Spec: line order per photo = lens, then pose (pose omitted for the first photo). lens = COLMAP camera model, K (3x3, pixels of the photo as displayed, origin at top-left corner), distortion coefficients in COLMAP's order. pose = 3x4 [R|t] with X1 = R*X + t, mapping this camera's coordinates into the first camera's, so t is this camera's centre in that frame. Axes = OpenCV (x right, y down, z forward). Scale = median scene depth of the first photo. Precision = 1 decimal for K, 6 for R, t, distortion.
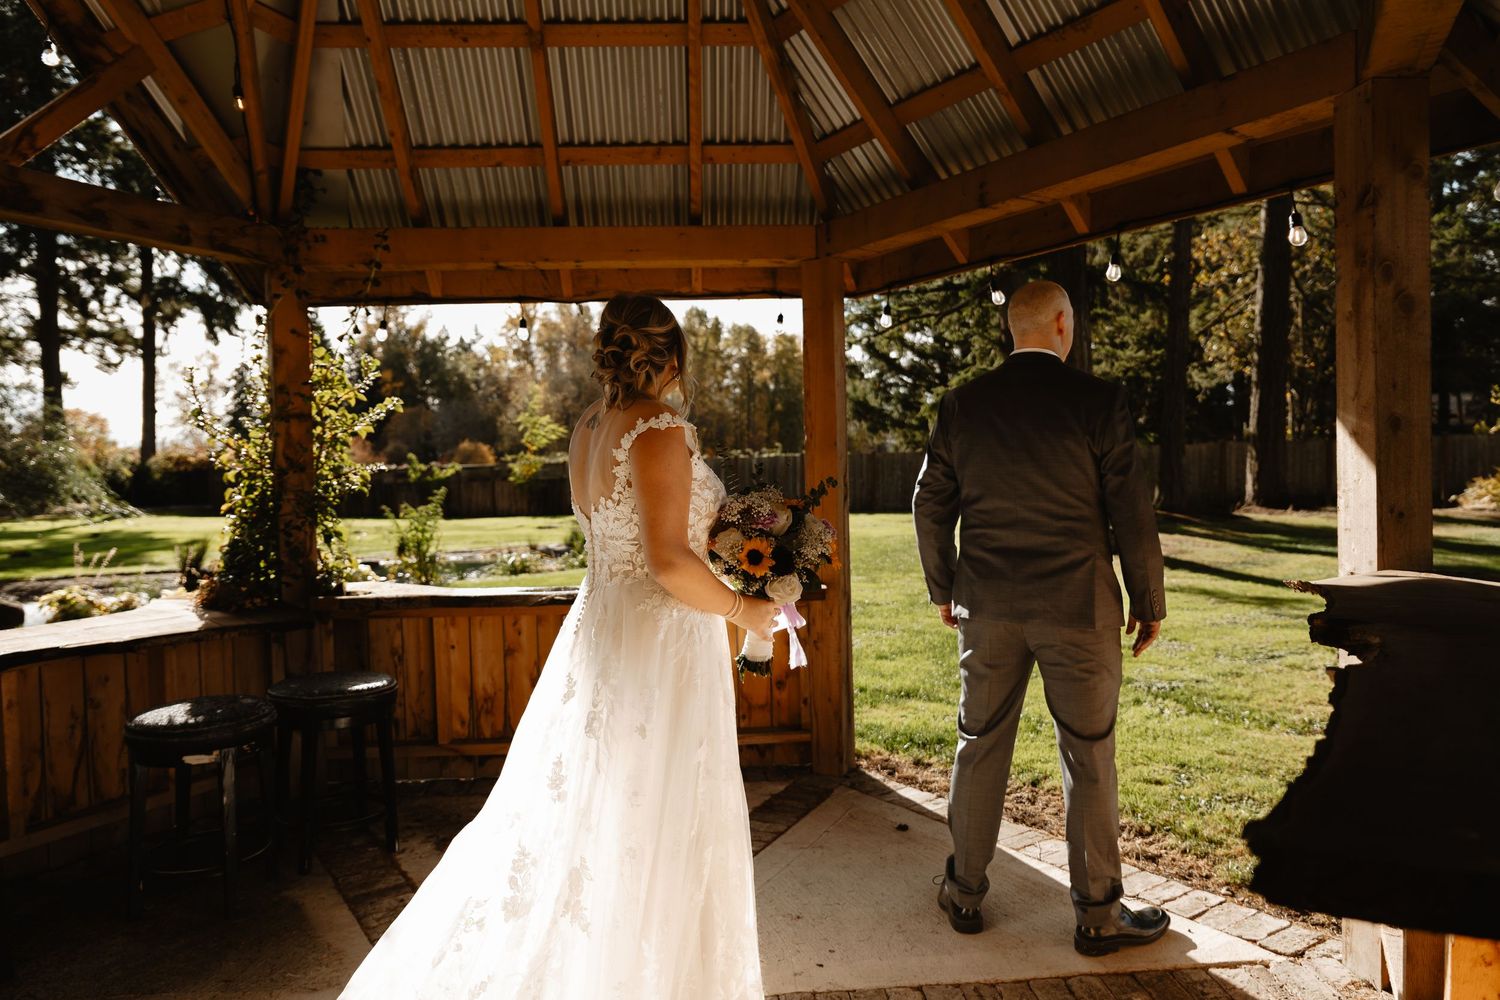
lens RADIAL K [[1028.7, 0, 750.0], [0, 1028.7, 500.0], [0, 0, 1]] dist [-0.005039, -0.001348]
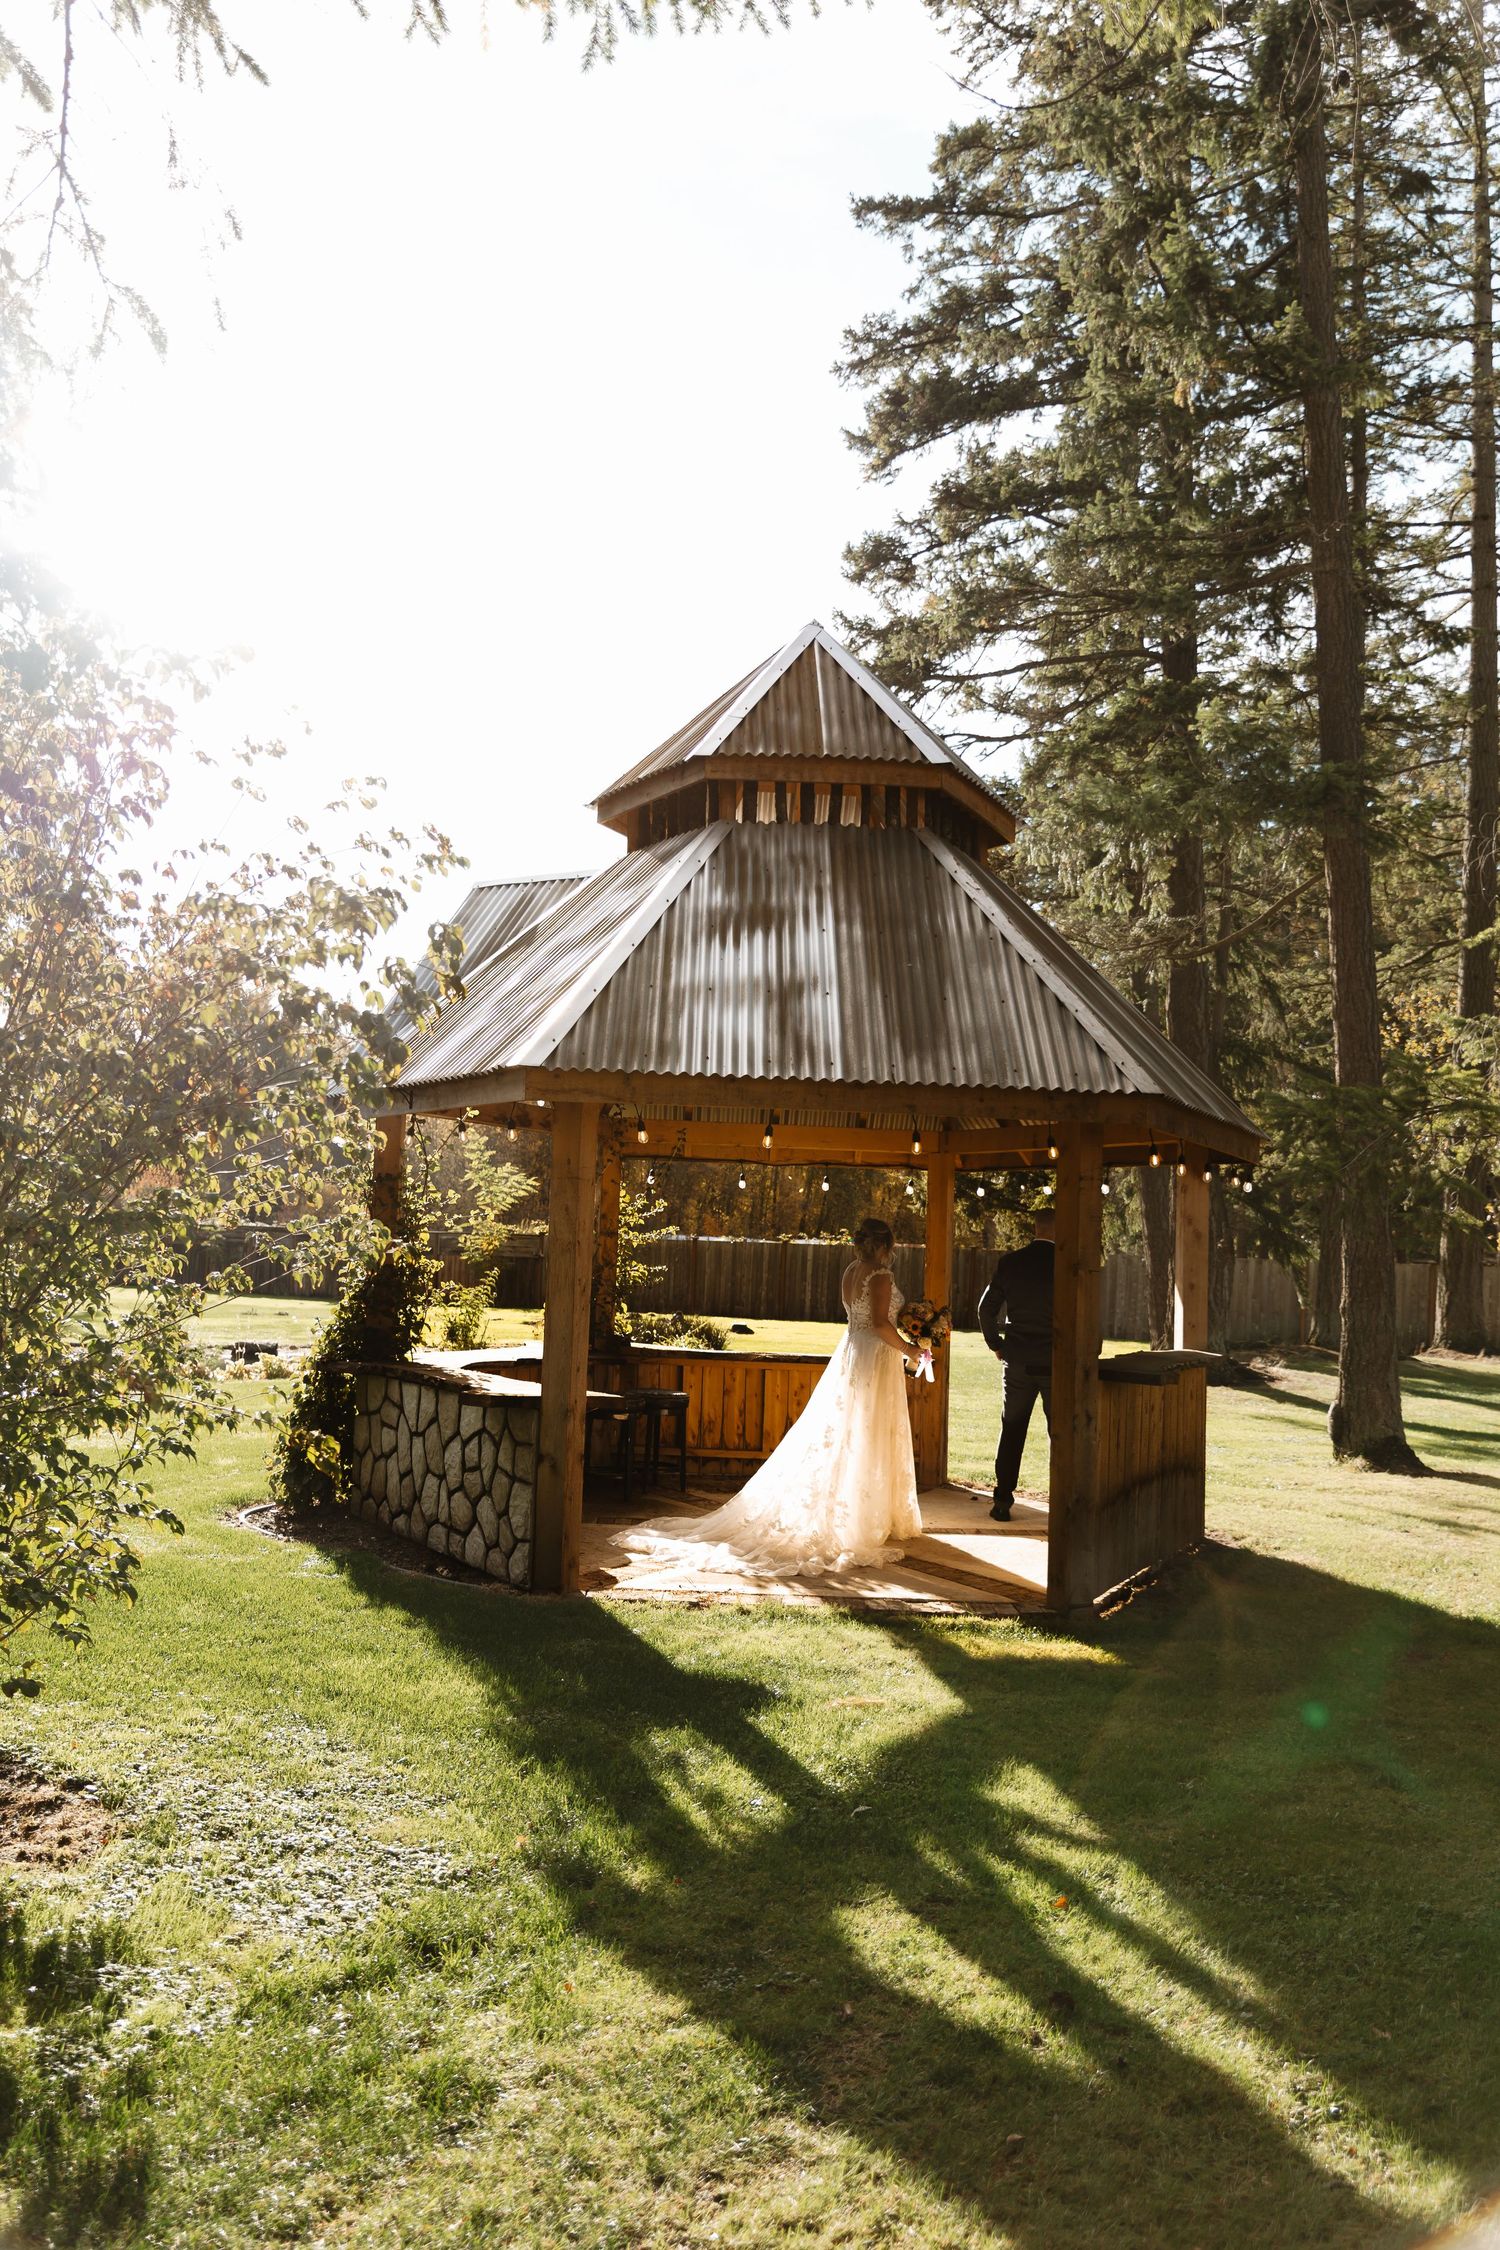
lens RADIAL K [[1605.3, 0, 750.0], [0, 1605.3, 1125.0], [0, 0, 1]] dist [-0.008320, -0.000508]
pose [[0.998012, 0.058187, -0.024211, -0.168793], [-0.060488, 0.992228, -0.108744, 0.009983], [0.017696, 0.109992, 0.993775, -1.485592]]
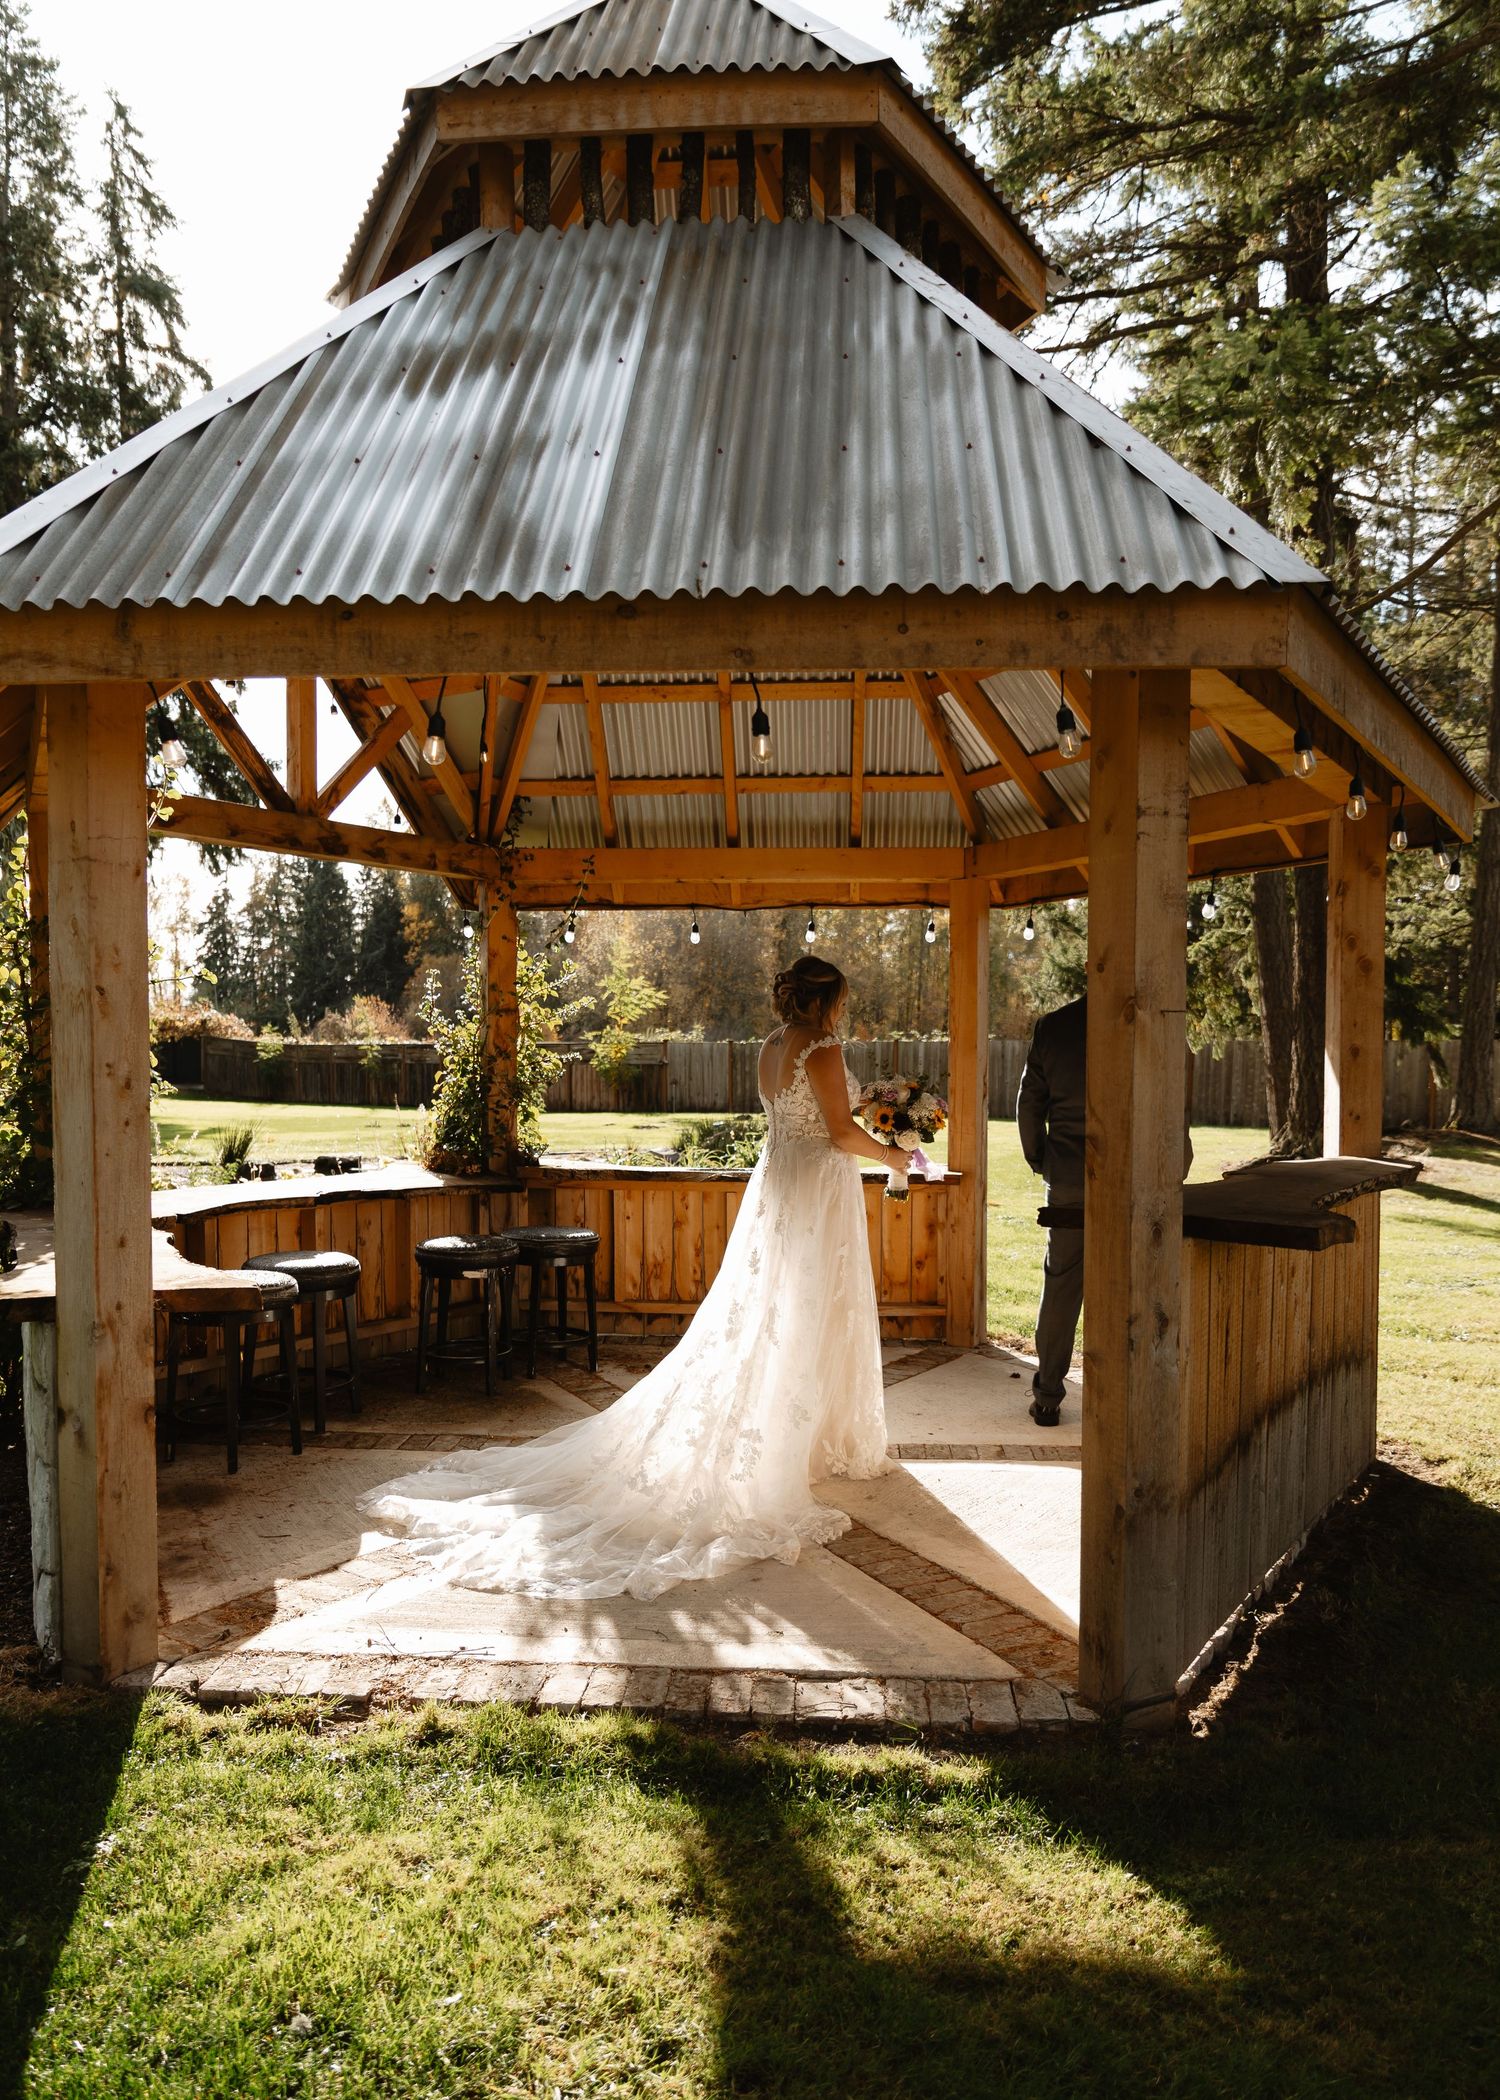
lens RADIAL K [[1466.6, 0, 745.4], [0, 1466.6, 1102.6], [0, 0, 1]] dist [0.005246, 0.002960]
pose [[0.992736, 0.030938, -0.116264, 0.022392], [-0.030554, 0.999520, 0.005083, 0.005020], [0.116366, -0.001493, 0.993205, -0.599457]]
